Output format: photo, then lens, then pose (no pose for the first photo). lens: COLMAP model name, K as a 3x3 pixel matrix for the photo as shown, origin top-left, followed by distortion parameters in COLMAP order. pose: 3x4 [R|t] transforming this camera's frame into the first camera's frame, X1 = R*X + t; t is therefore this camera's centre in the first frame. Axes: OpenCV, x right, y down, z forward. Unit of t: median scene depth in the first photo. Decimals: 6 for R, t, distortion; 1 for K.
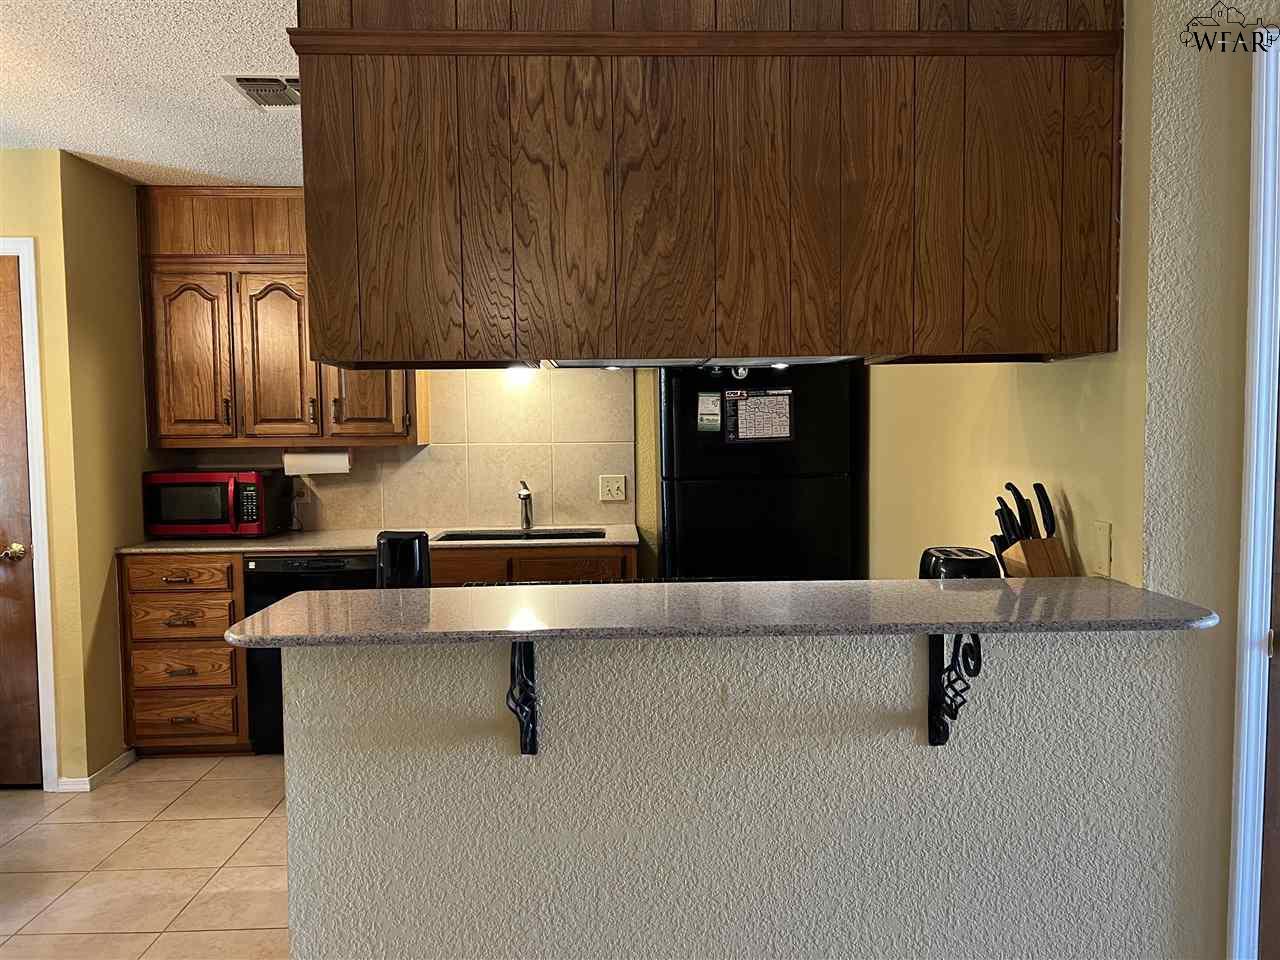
lens RADIAL K [[954.3, 0, 644.5], [0, 954.3, 486.5], [0, 0, 1]] dist [0.065689, -0.082725]
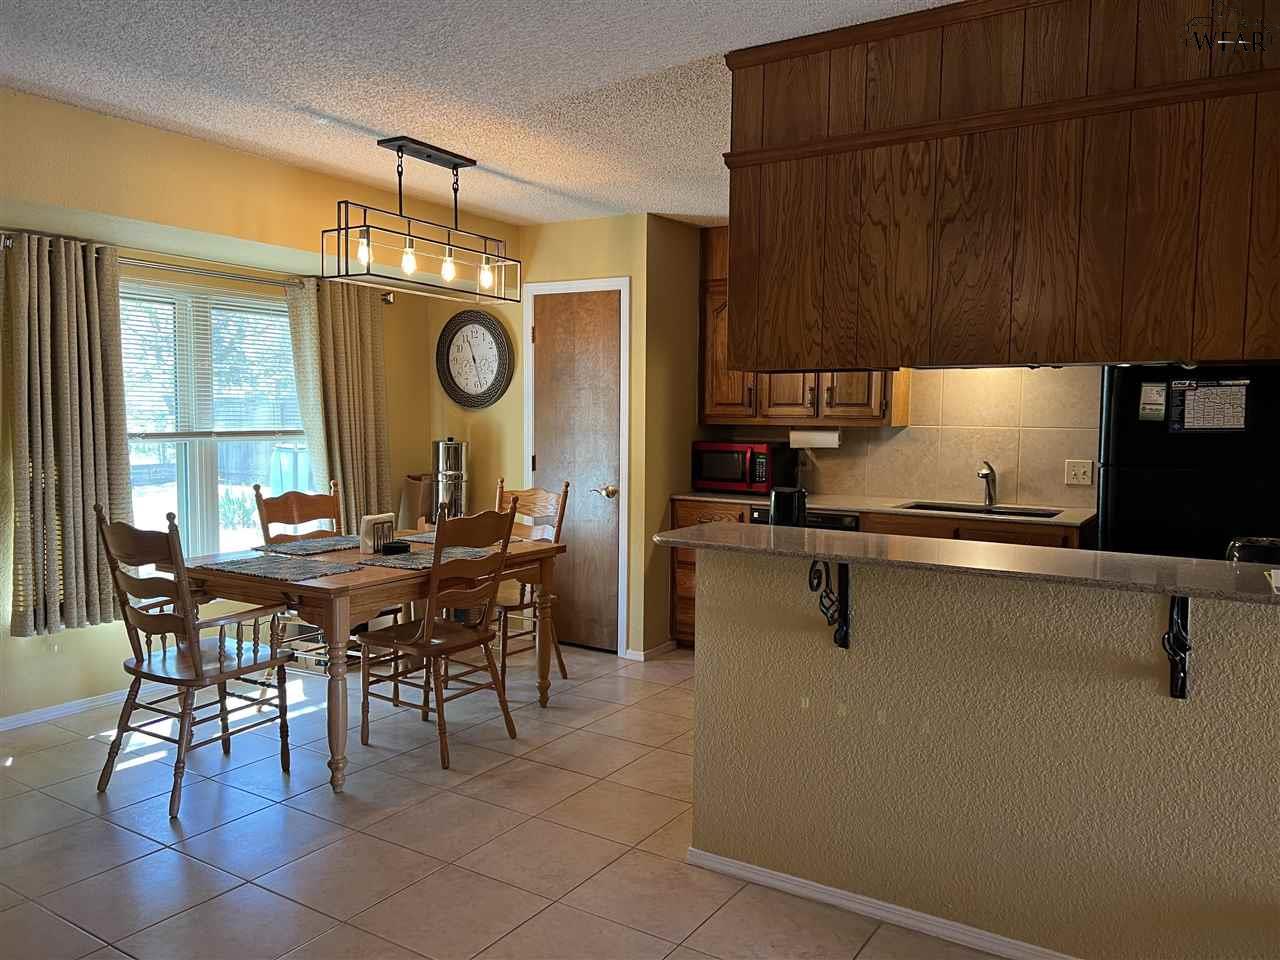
lens RADIAL K [[954.3, 0, 644.5], [0, 954.3, 486.5], [0, 0, 1]] dist [0.065689, -0.082725]
pose [[0.821919, 0.063699, -0.566031, 0.200330], [-0.051092, 0.997966, 0.038119, 0.001173], [0.567308, -0.002411, 0.823502, -0.156180]]
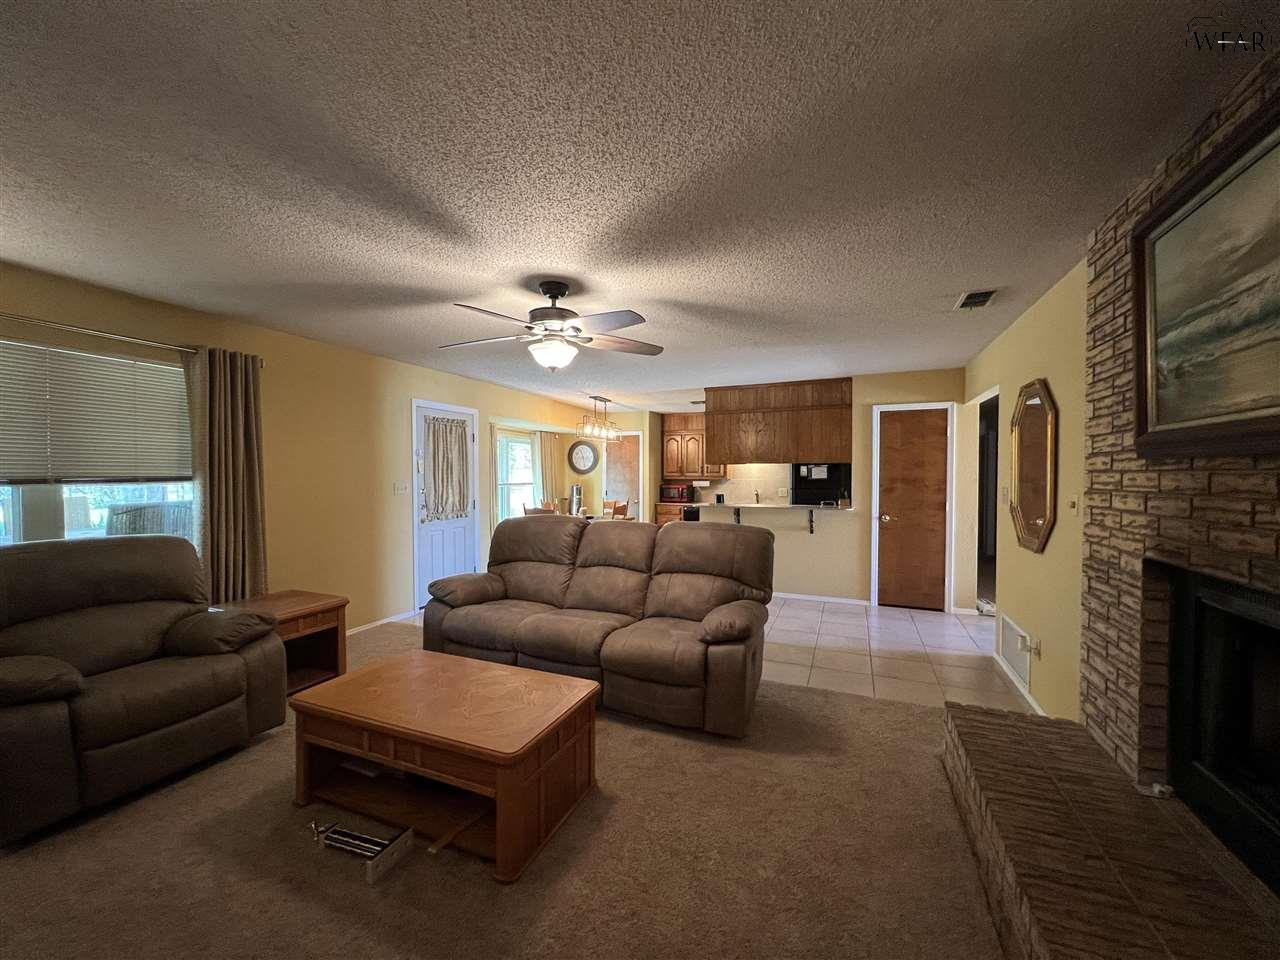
lens RADIAL K [[512.5, 0, 640.0], [0, 512.5, 480.0], [0, 0, 1]] dist [-0.000588, -0.000205]
pose [[0.910027, 0.015053, -0.414275, 0.296807], [-0.033585, 0.998733, -0.037486, 0.049160], [0.413185, 0.048026, 0.909380, -1.010912]]
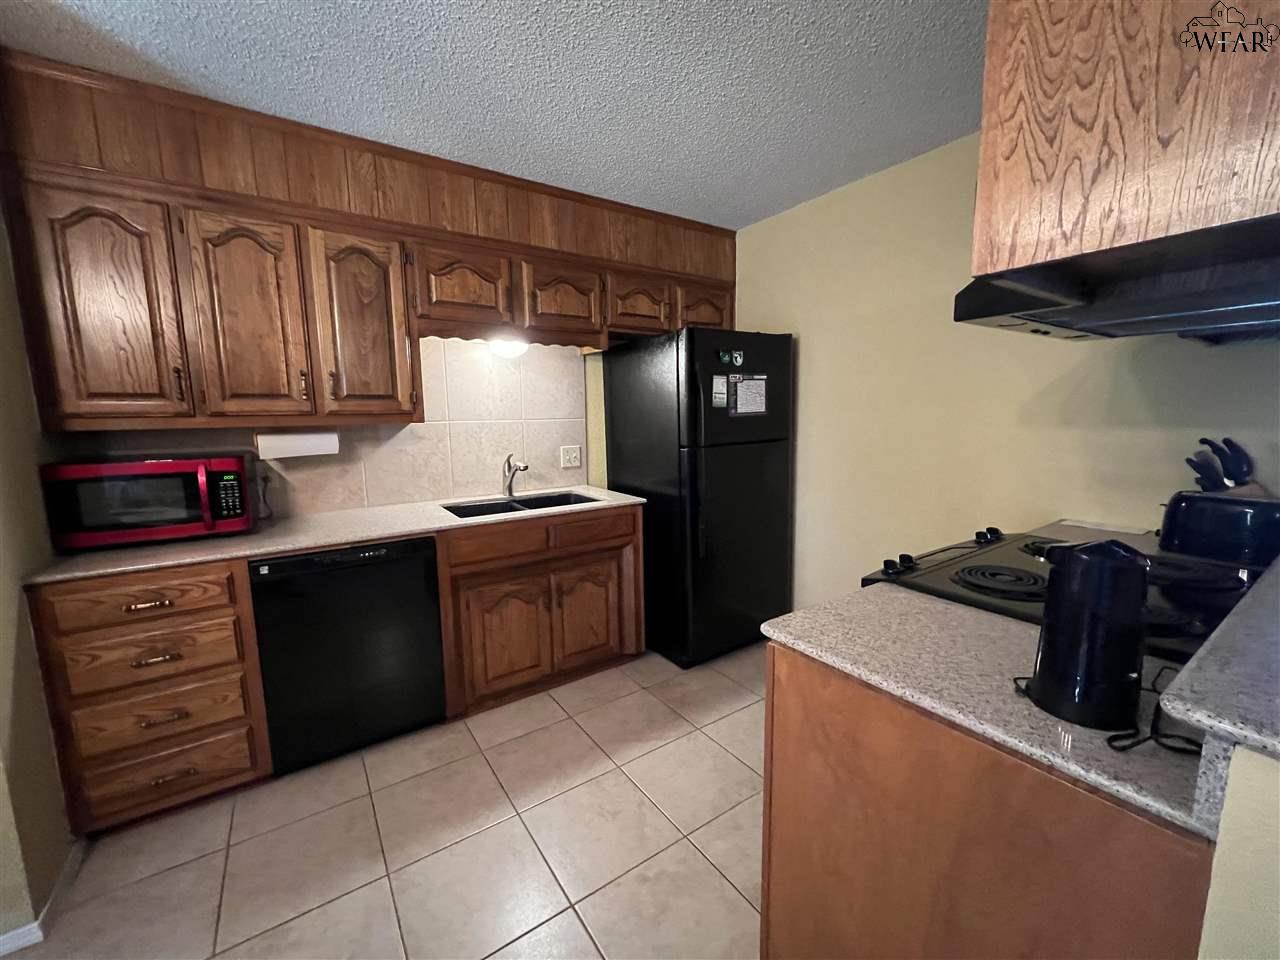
lens RADIAL K [[512.4, 0, 637.1], [0, 512.4, 484.4], [0, 0, 1]] dist [0.001319, 0.000099]
pose [[0.849393, -0.075775, 0.522293, -0.359239], [0.038563, 0.995905, 0.081773, -0.015527], [-0.526350, -0.049316, 0.848836, 0.459084]]
